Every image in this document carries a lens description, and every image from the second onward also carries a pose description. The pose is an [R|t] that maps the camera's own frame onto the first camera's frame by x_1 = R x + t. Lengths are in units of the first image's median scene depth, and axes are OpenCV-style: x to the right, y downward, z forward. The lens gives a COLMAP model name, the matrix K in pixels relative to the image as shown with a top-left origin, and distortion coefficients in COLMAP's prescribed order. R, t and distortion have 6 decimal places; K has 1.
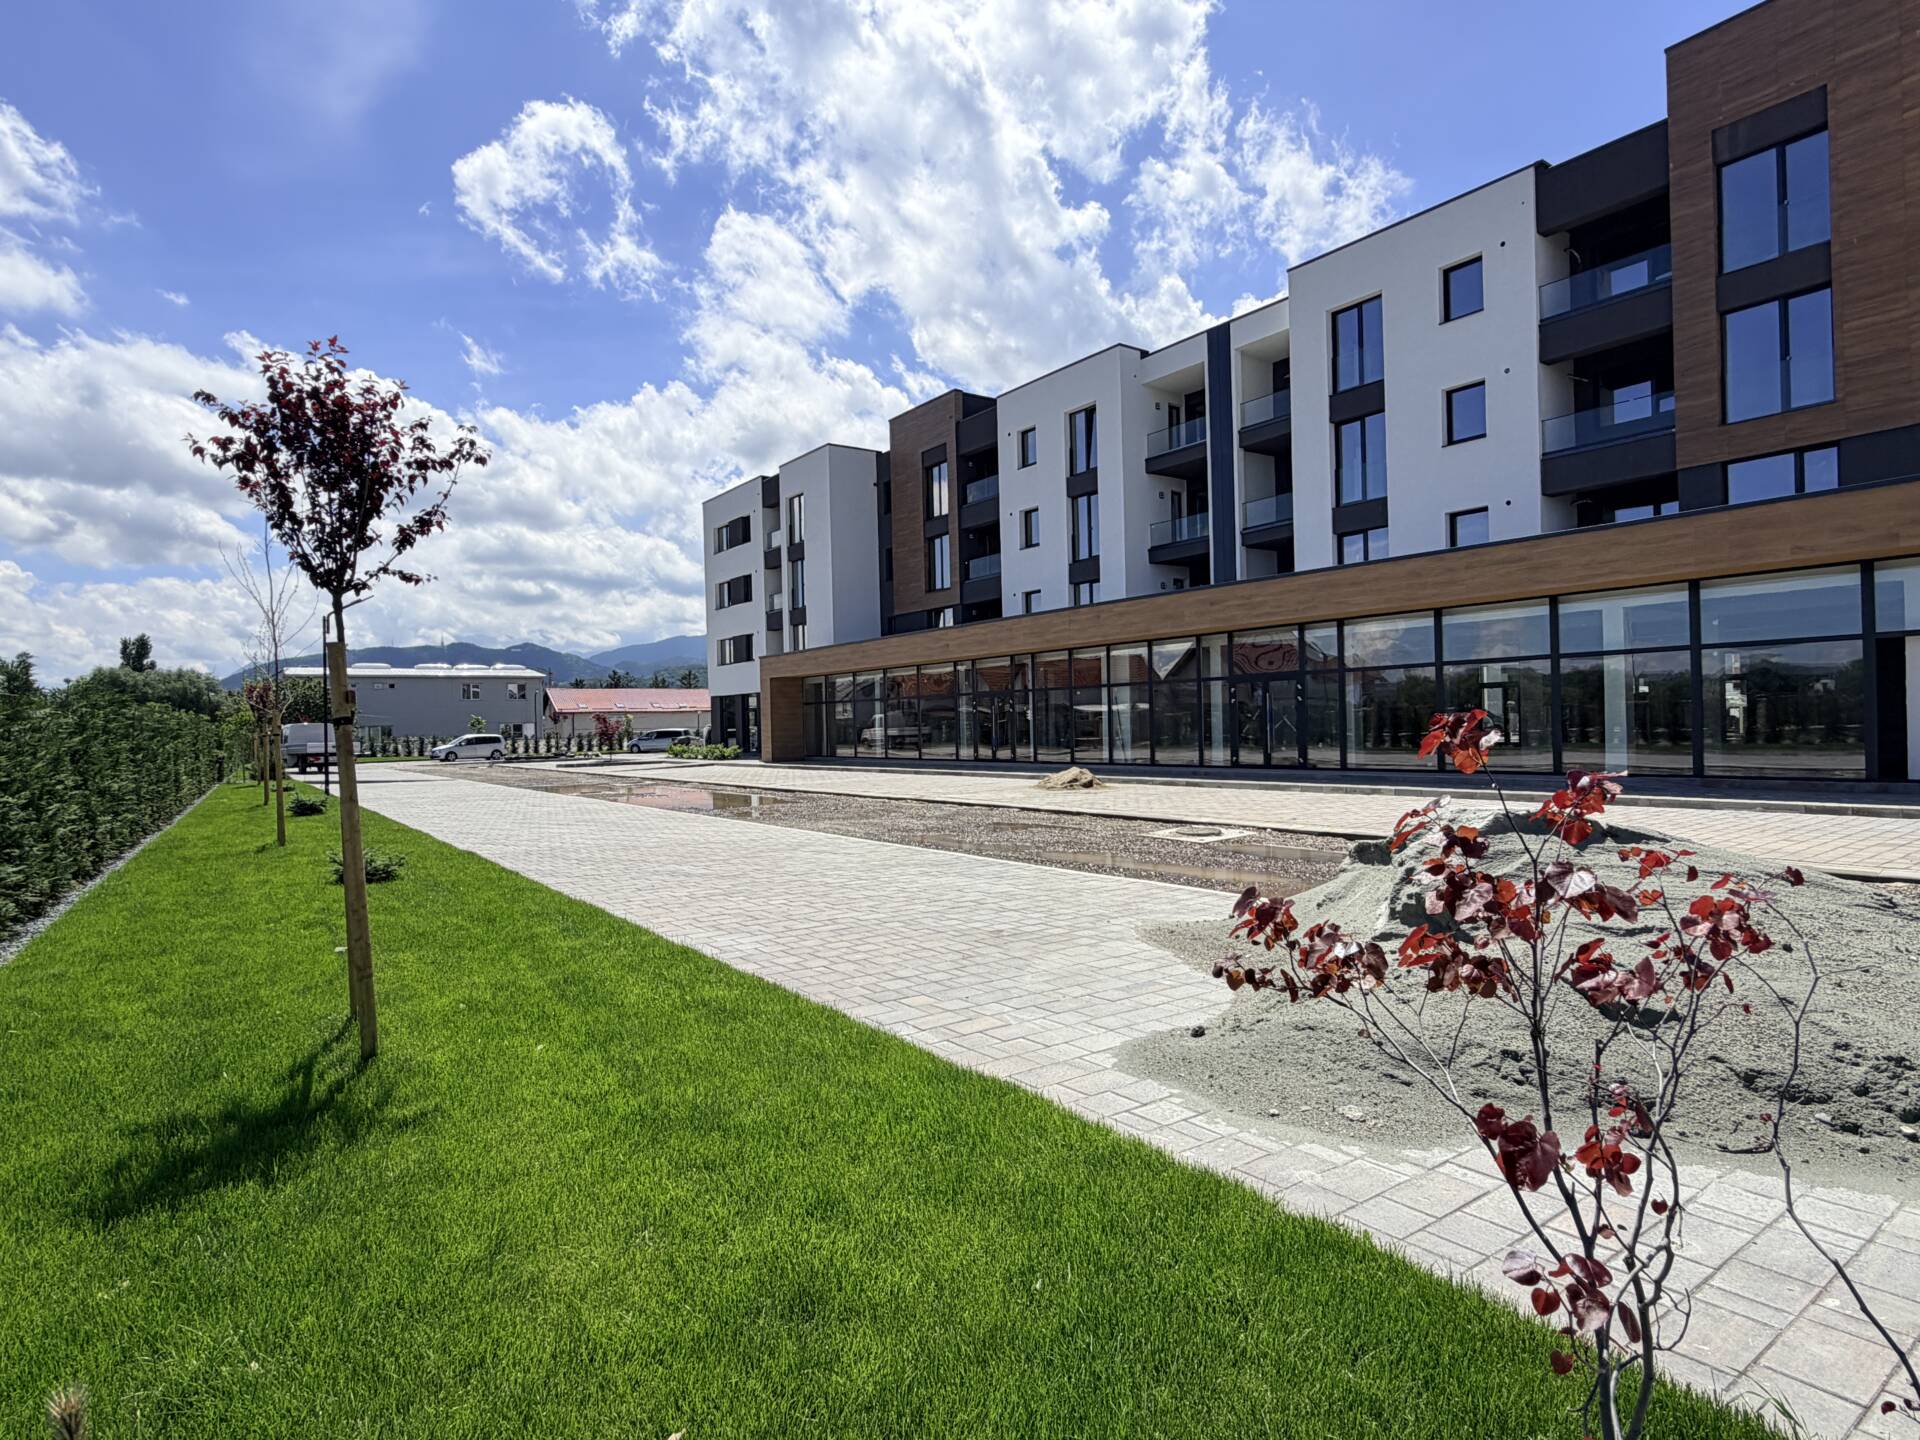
lens RADIAL K [[1045.1, 0, 960.0], [0, 1045.1, 720.0], [0, 0, 1]] dist [-0.002246, 0.001677]
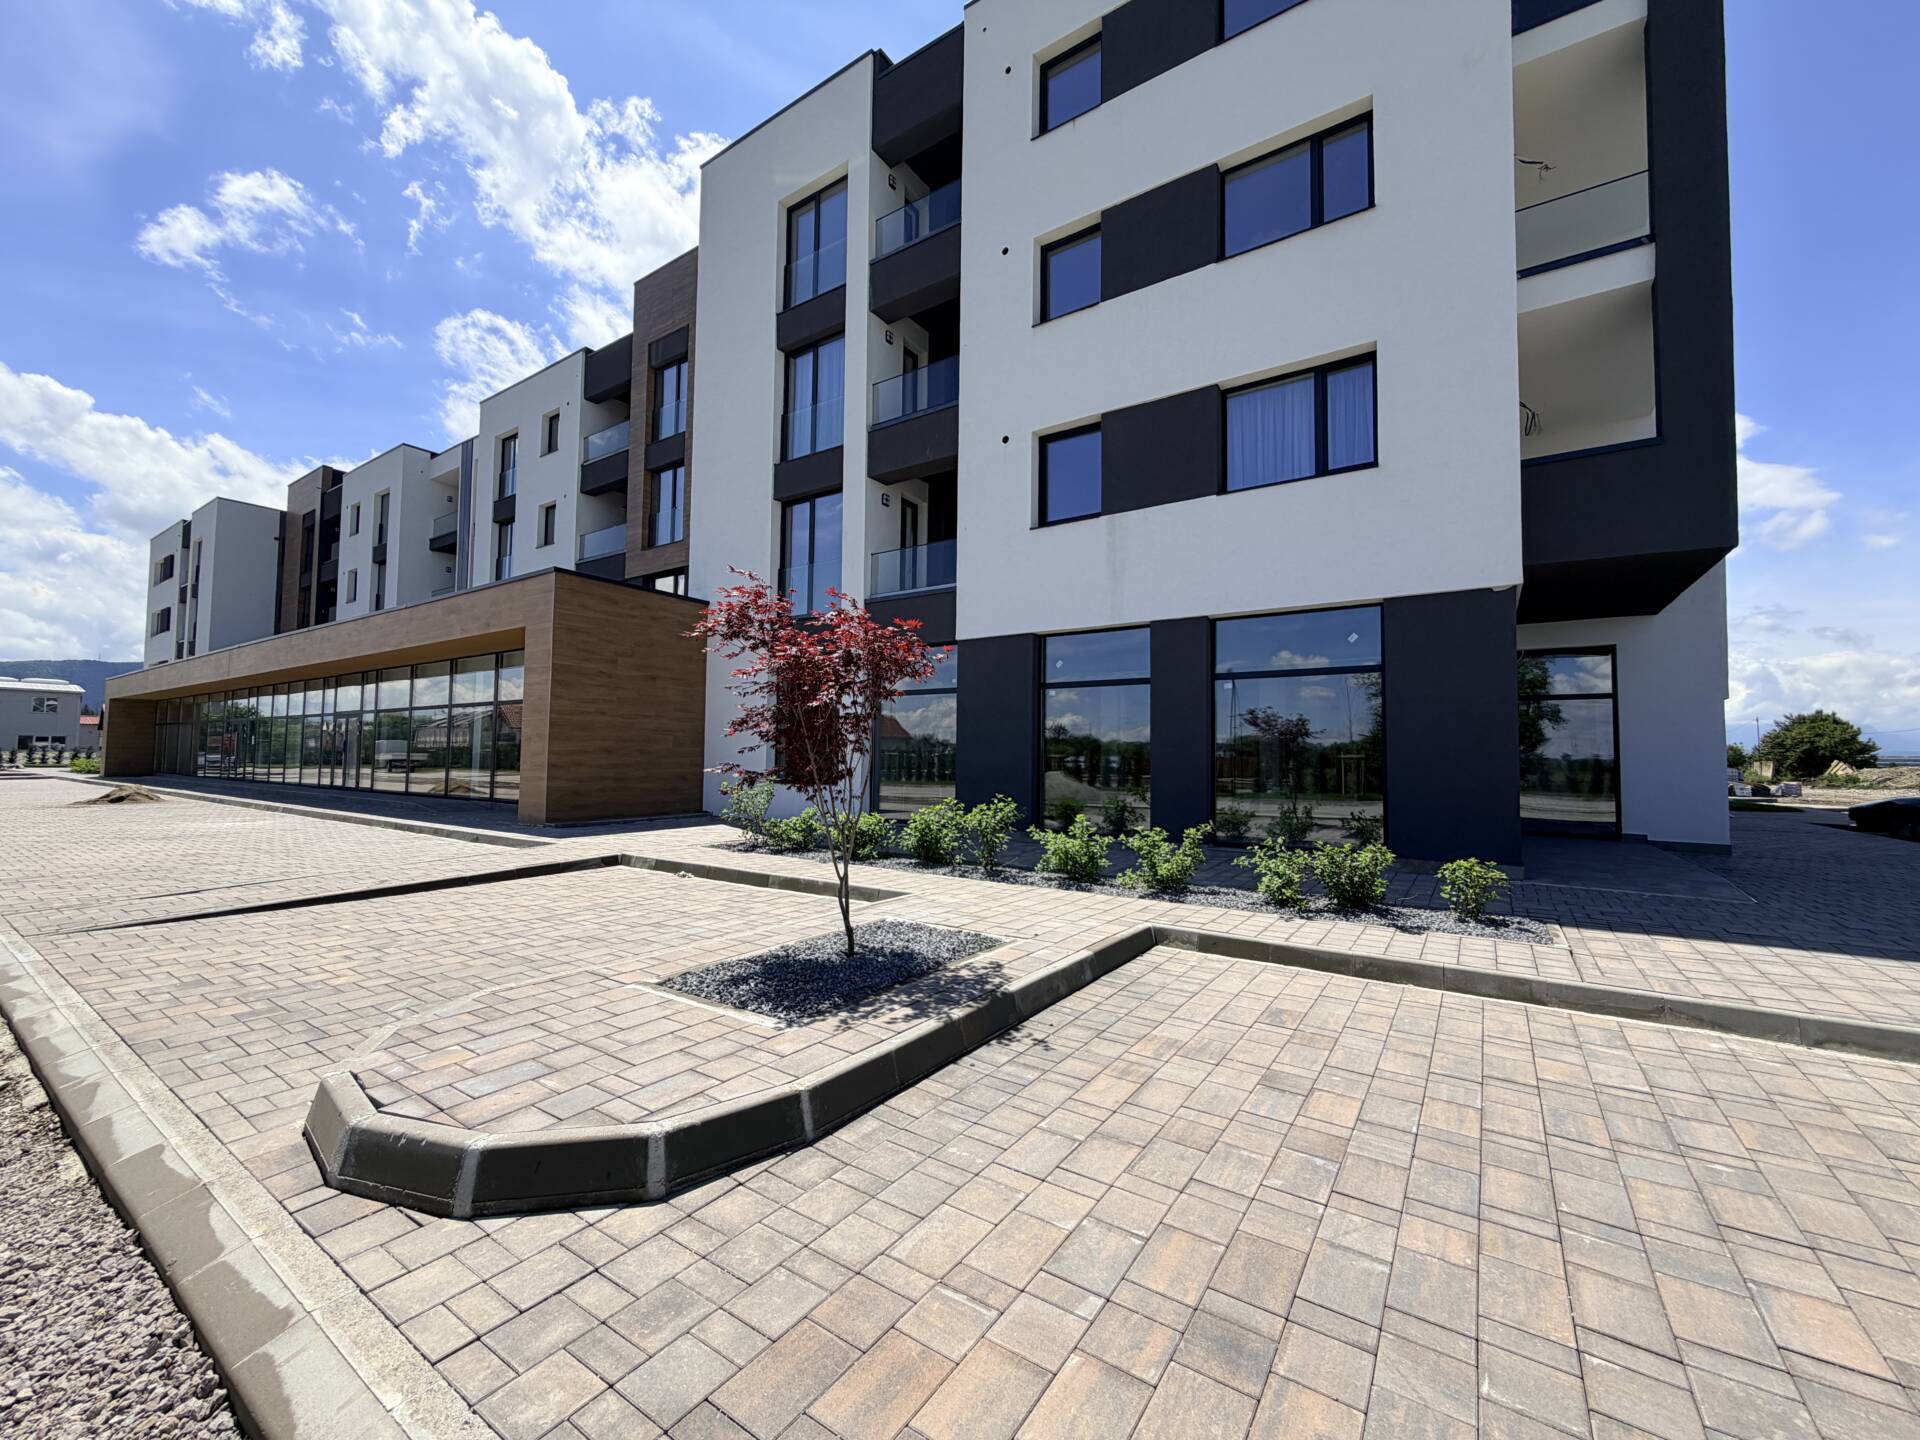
lens RADIAL K [[768.5, 0, 957.5], [0, 768.5, 723.2], [0, 0, 1]] dist [0.002842, -0.000613]
pose [[0.940814, 0.053244, 0.334716, 0.602840], [-0.037713, 0.997896, -0.052734, -0.009590], [-0.336819, 0.036990, 0.940842, -0.076886]]
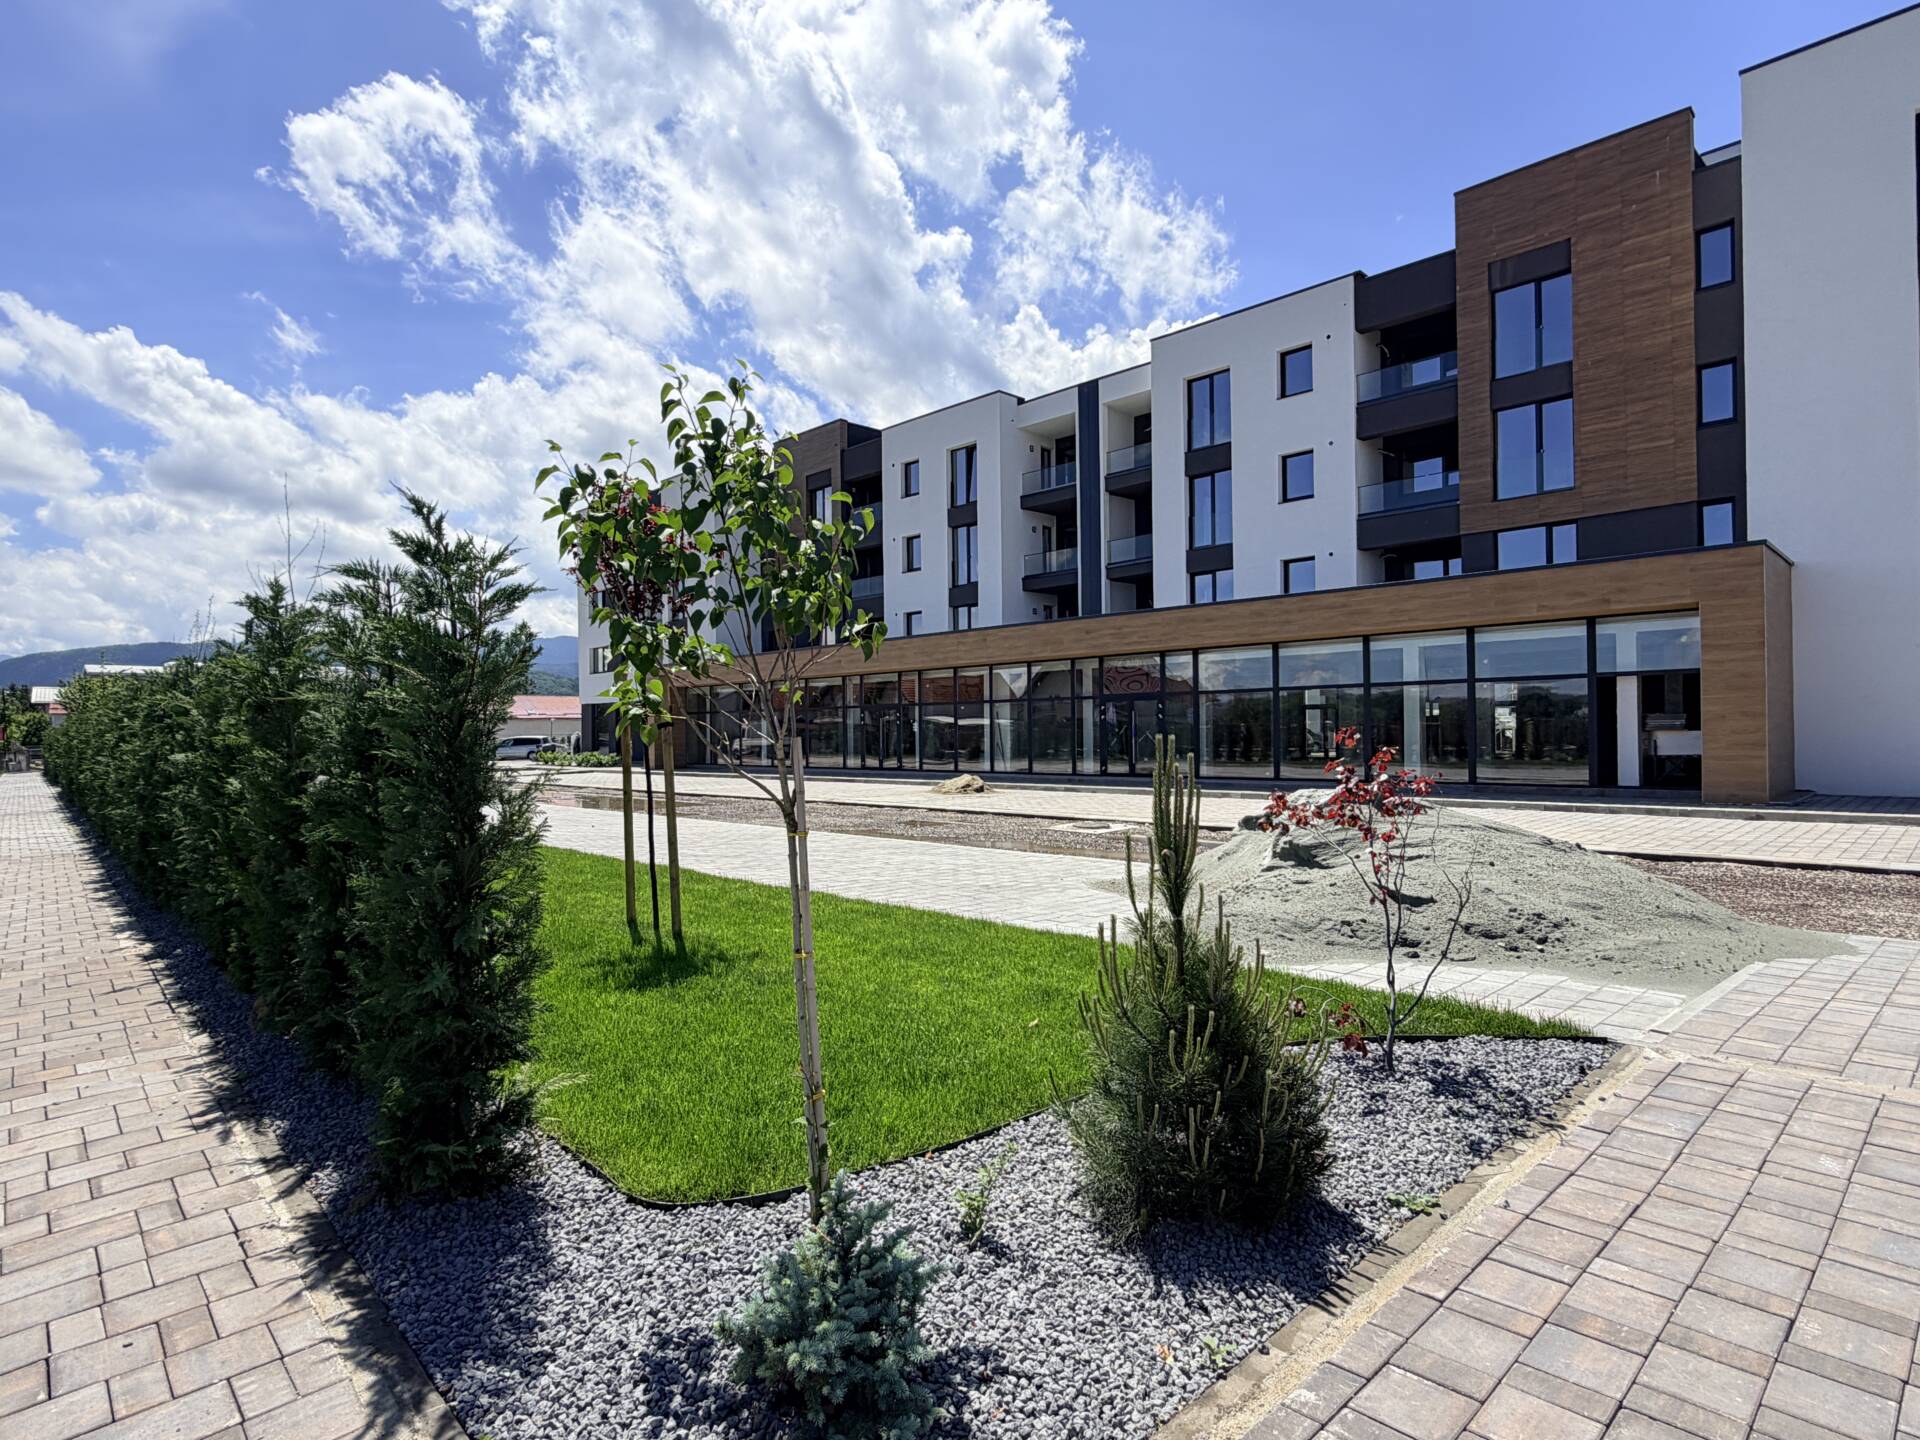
lens RADIAL K [[1046.3, 0, 965.9], [0, 1046.3, 719.5], [0, 0, 1]] dist [0.003603, 0.001623]
pose [[0.988041, 0.015053, 0.153458, -0.057310], [-0.013134, 0.999822, -0.013515, 0.001373], [-0.153634, 0.011338, 0.988063, -0.097409]]
